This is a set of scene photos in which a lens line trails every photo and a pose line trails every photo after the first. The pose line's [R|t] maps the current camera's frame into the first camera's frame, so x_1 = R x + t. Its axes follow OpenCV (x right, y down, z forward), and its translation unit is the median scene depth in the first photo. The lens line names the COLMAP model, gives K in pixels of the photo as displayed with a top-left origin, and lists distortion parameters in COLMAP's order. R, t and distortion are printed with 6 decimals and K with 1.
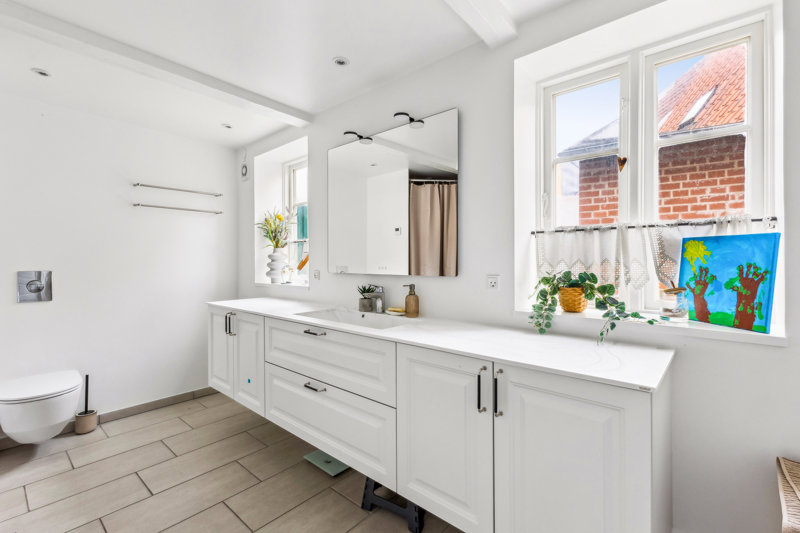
lens RADIAL K [[350.2, 0, 400.0], [0, 350.2, 266.5], [0, 0, 1]] dist [0.012635, -0.008213]
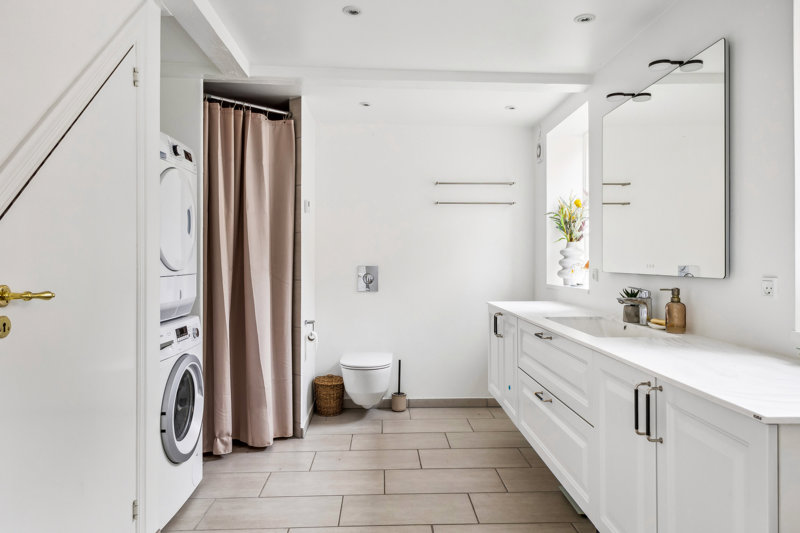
lens RADIAL K [[517.0, 0, 400.0], [0, 517.0, 266.5], [0, 0, 1]] dist [-0.000106, 0.000086]
pose [[0.677258, 0.010207, -0.735675, 0.370487], [-0.011458, 0.999929, 0.003326, 0.007213], [0.735656, 0.006176, 0.677327, -0.132191]]
